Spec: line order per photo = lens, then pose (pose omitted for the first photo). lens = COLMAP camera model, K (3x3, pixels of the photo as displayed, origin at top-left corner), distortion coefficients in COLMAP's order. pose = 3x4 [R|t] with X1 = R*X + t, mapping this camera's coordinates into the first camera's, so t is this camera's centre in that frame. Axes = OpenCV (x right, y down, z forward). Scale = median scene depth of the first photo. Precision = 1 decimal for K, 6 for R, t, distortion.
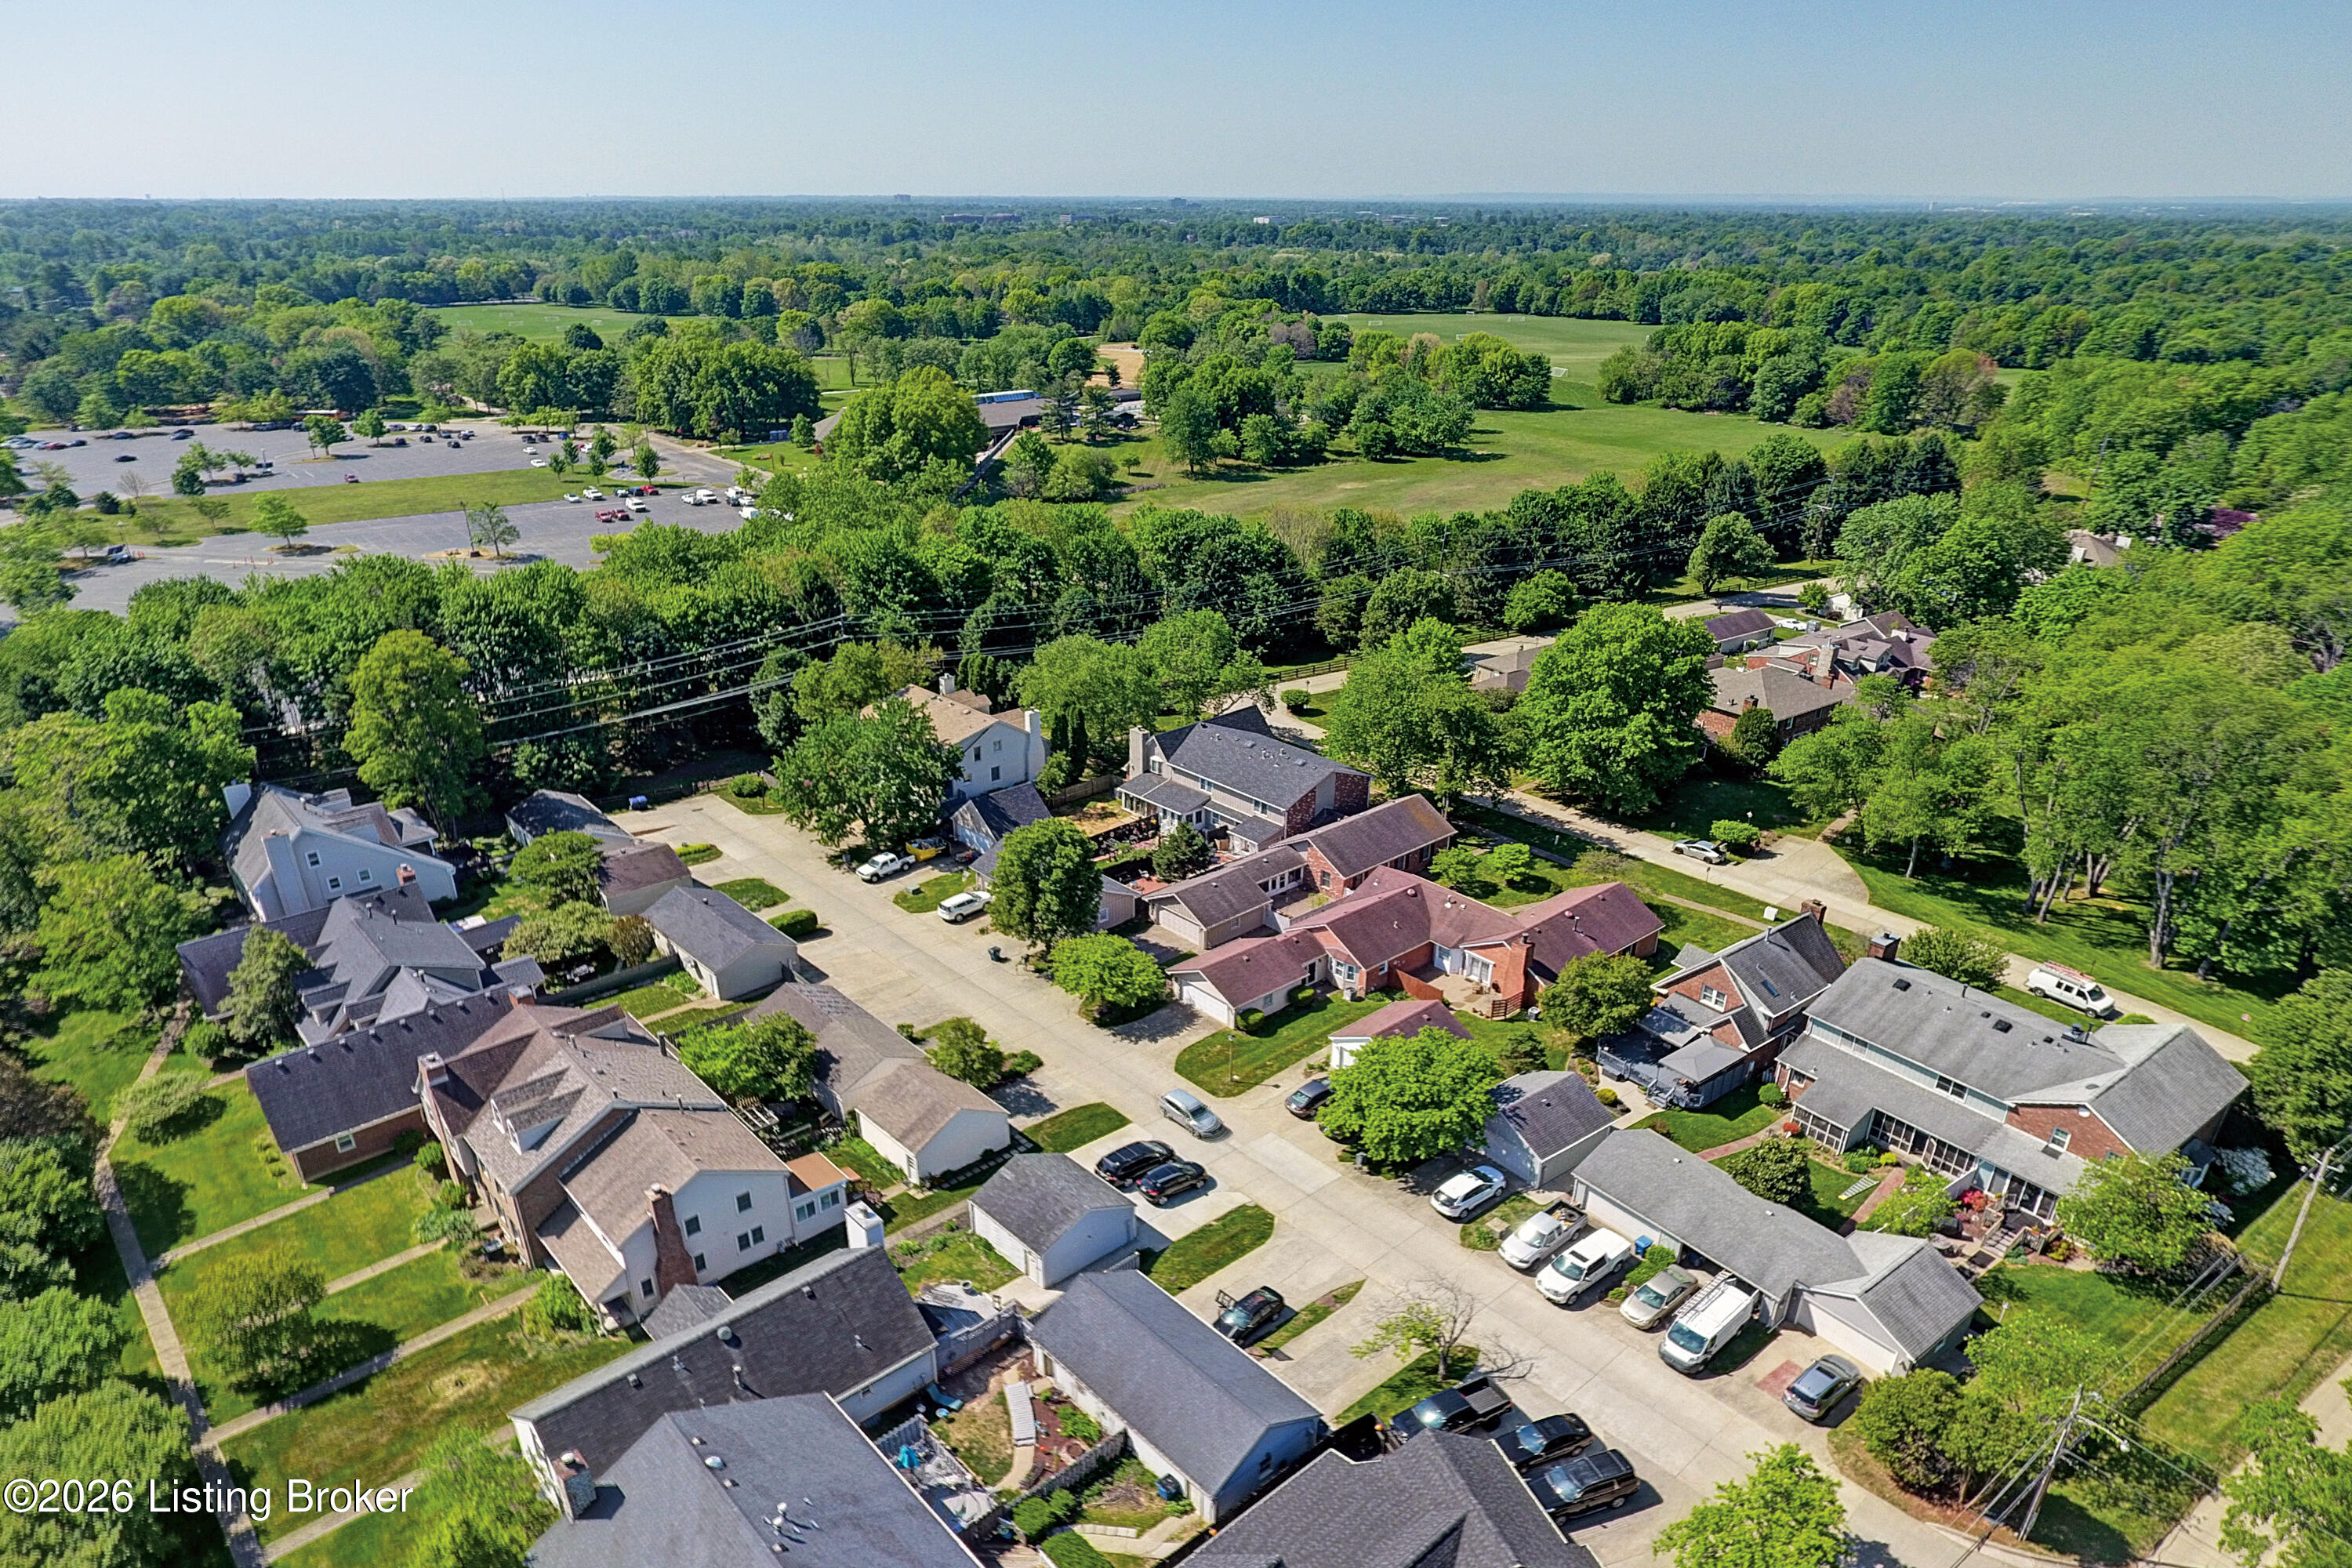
lens RADIAL K [[1449.7, 0, 1189.1], [0, 1449.7, 893.3], [0, 0, 1]] dist [-0.002659, 0.000326]
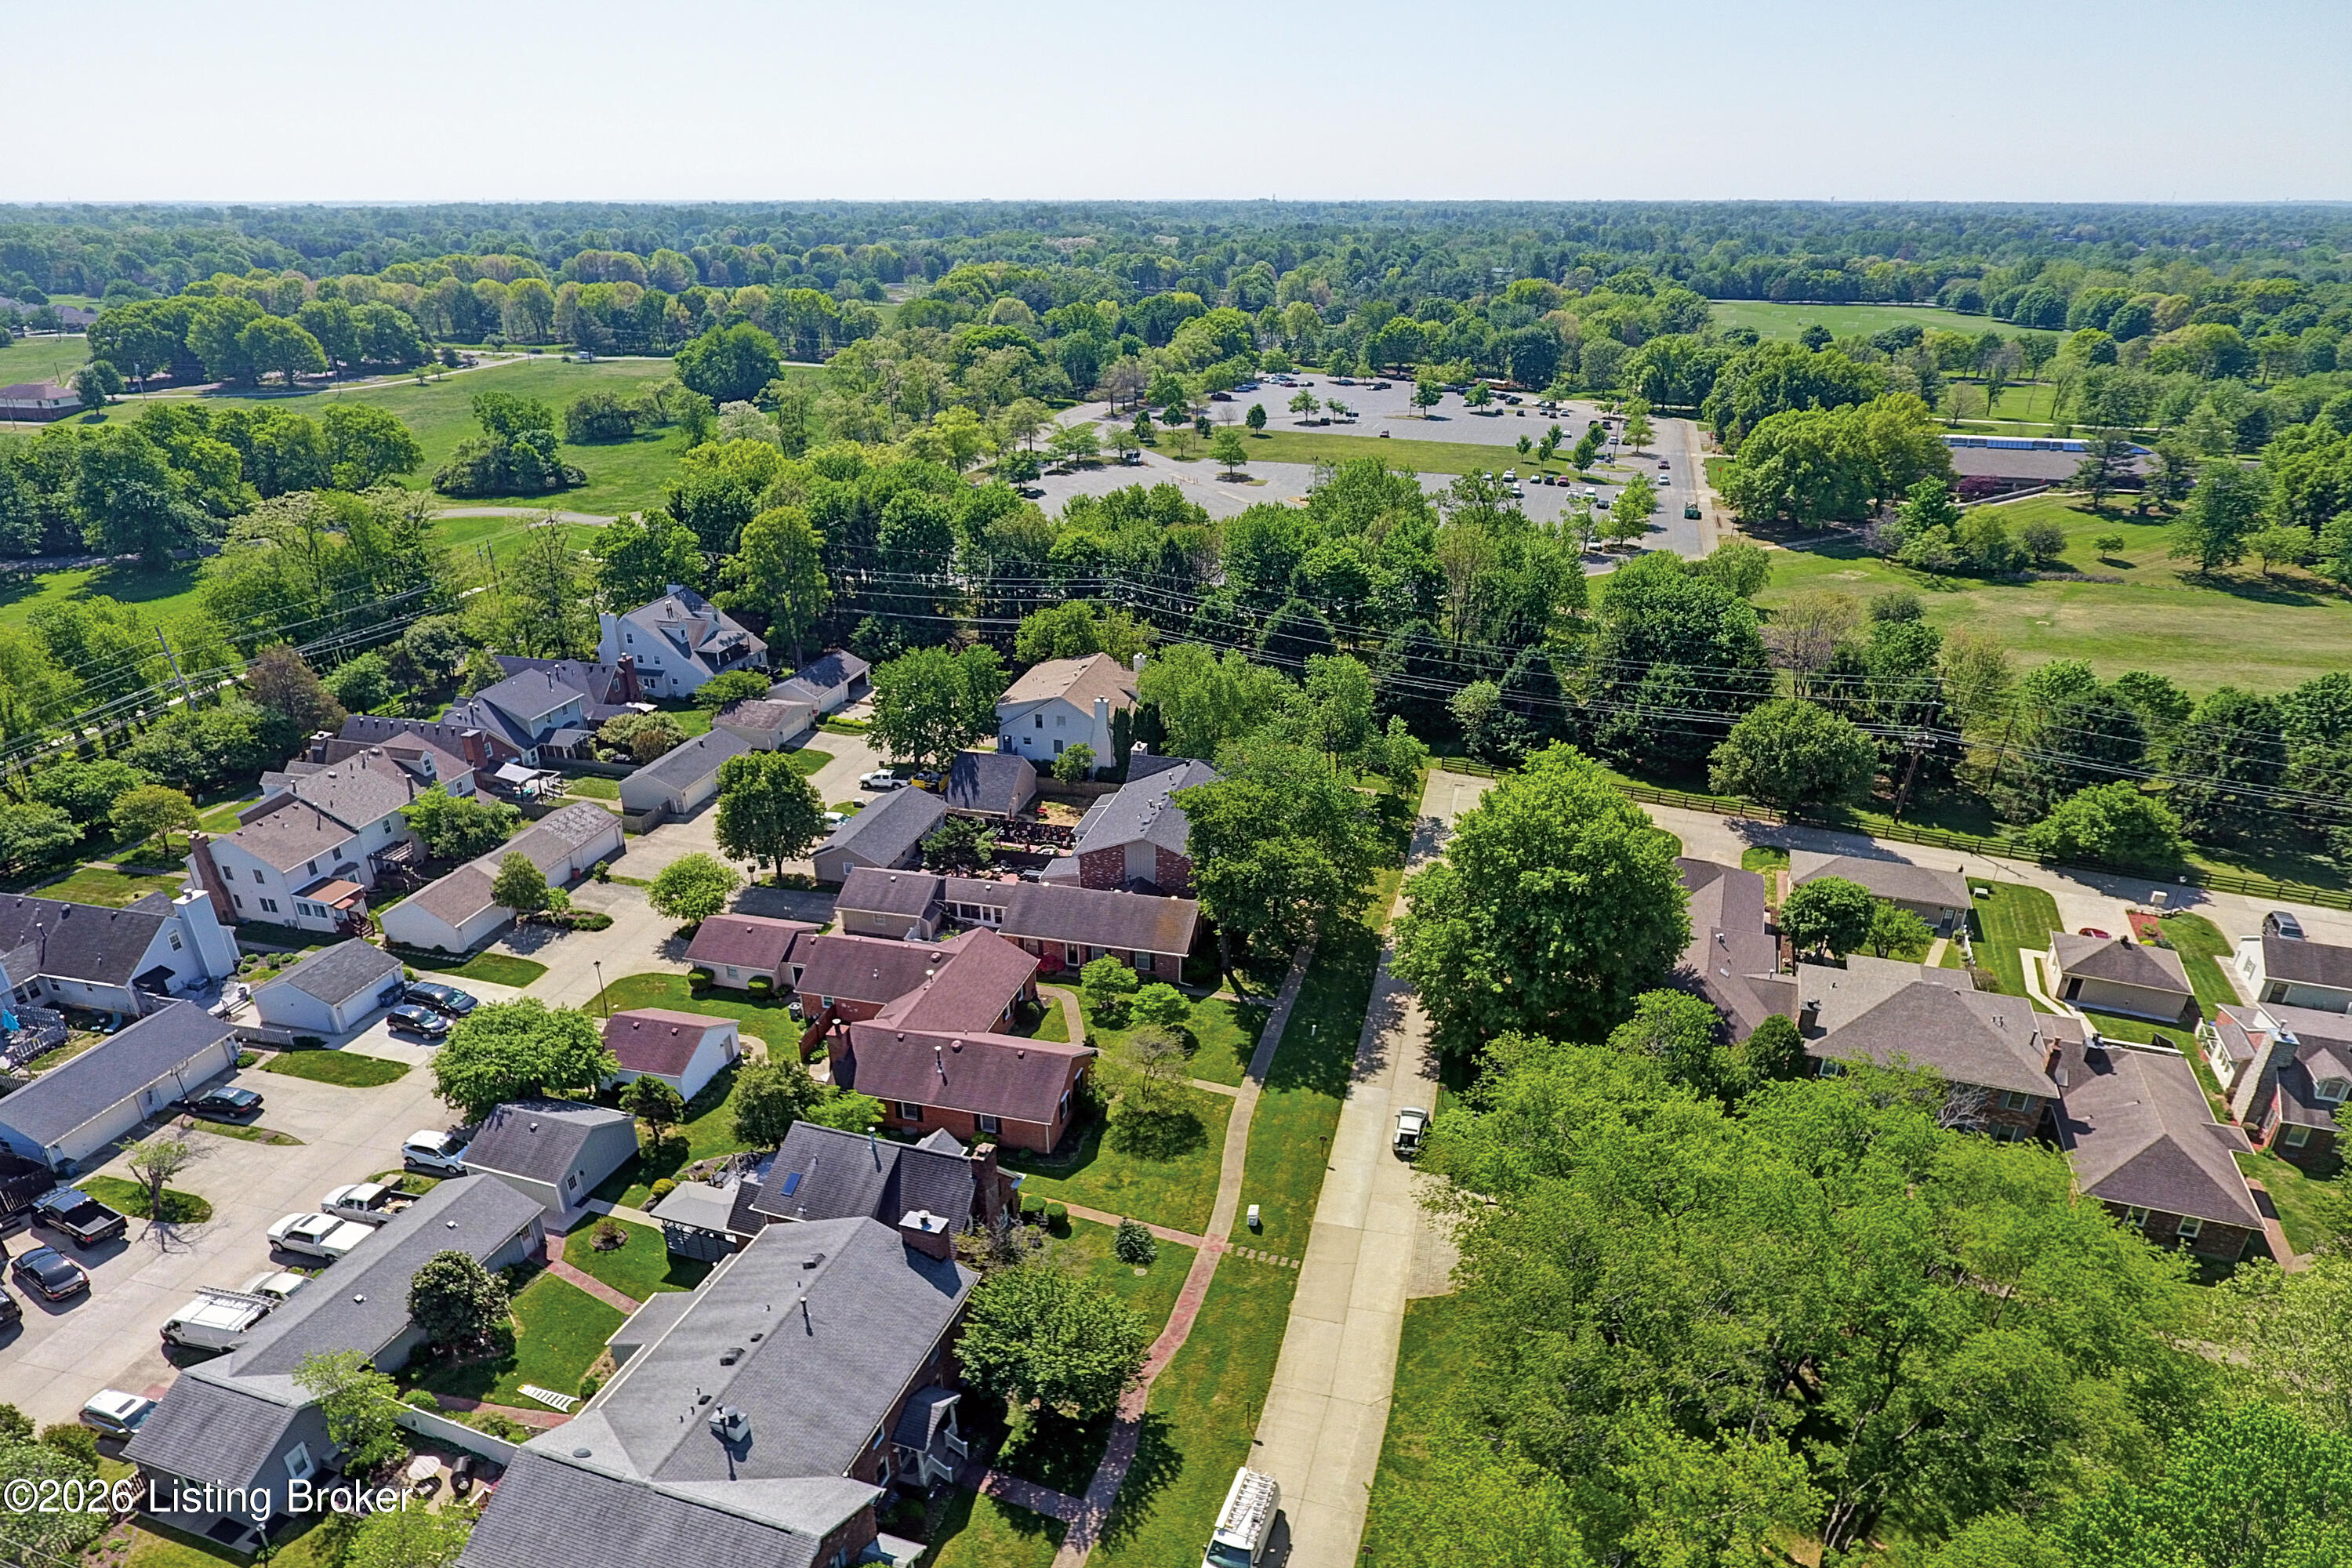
lens RADIAL K [[1426.0, 0, 1156.9], [0, 1426.0, 886.2], [0, 0, 1]] dist [-0.004947, 0.000756]
pose [[0.555421, 0.363186, -0.748066, 0.697574], [-0.362385, 0.915384, 0.175356, -0.195052], [0.748454, 0.173692, 0.640037, 0.426785]]
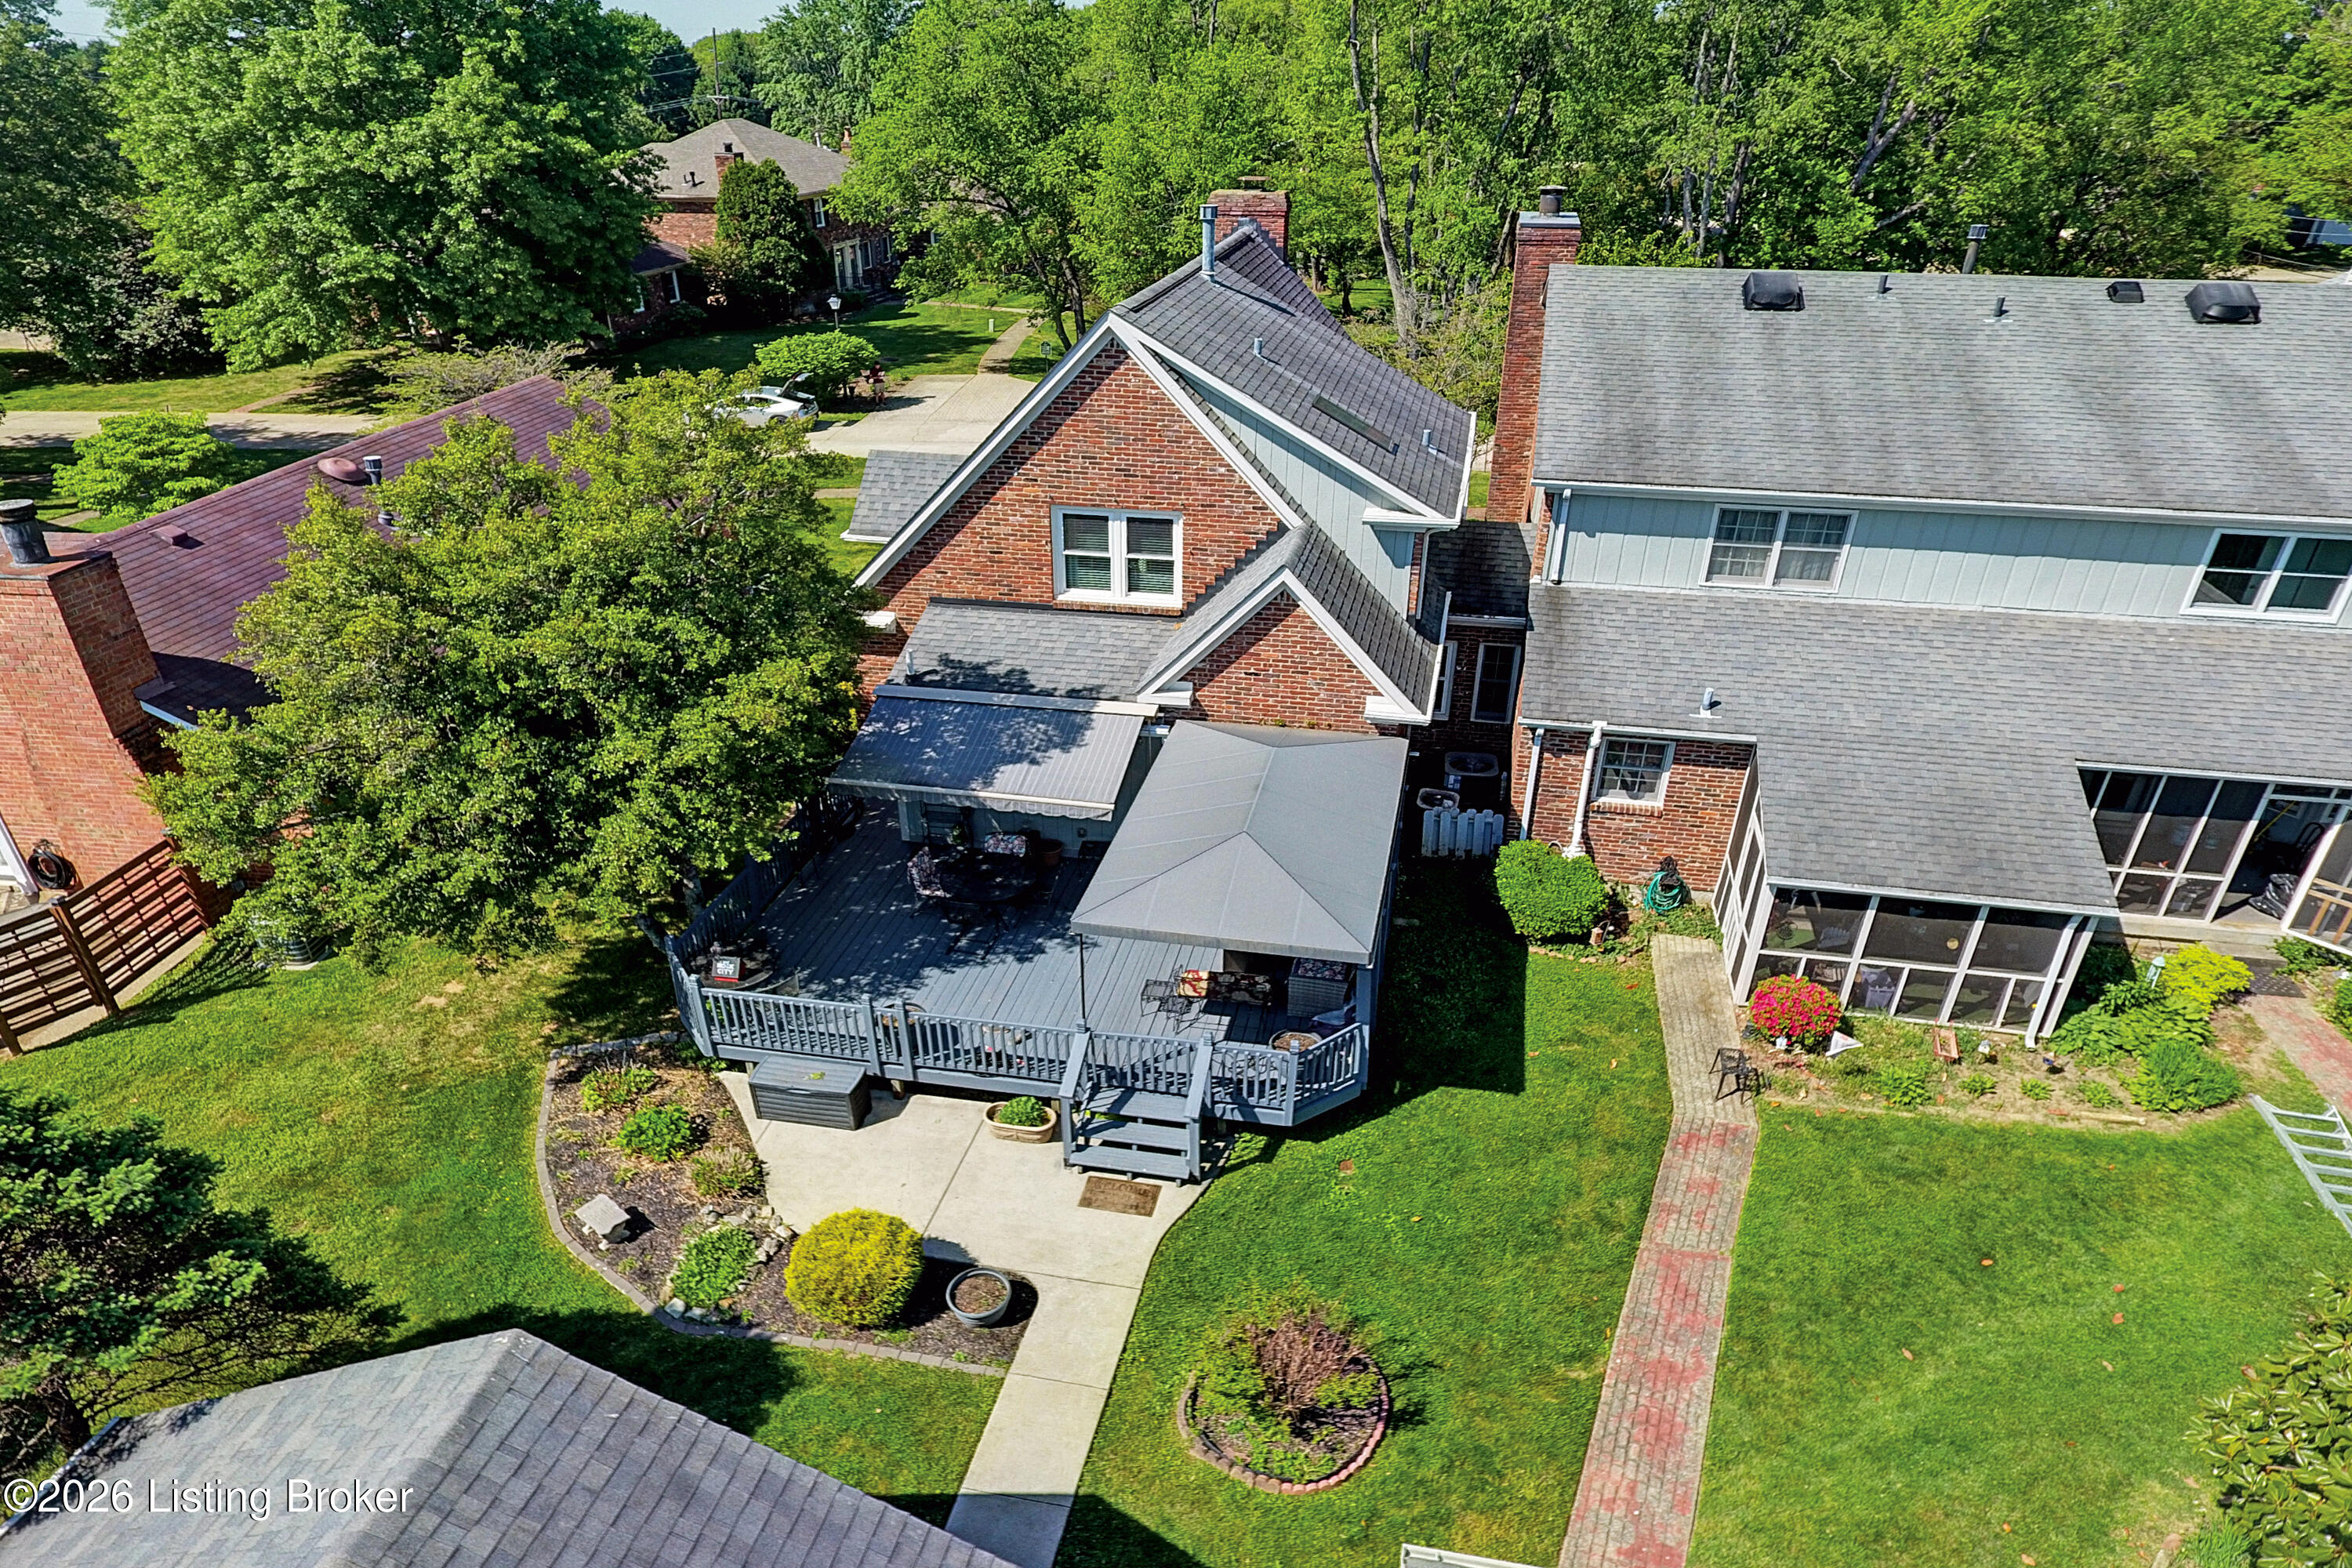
lens RADIAL K [[1393.2, 0, 1209.7], [0, 1393.2, 971.4], [0, 0, 1]] dist [-0.004814, 0.002610]
pose [[0.744107, -0.361032, 0.562104, 0.165395], [0.288351, 0.932554, 0.217251, 0.061354], [-0.602626, 0.000425, 0.798023, 0.580155]]
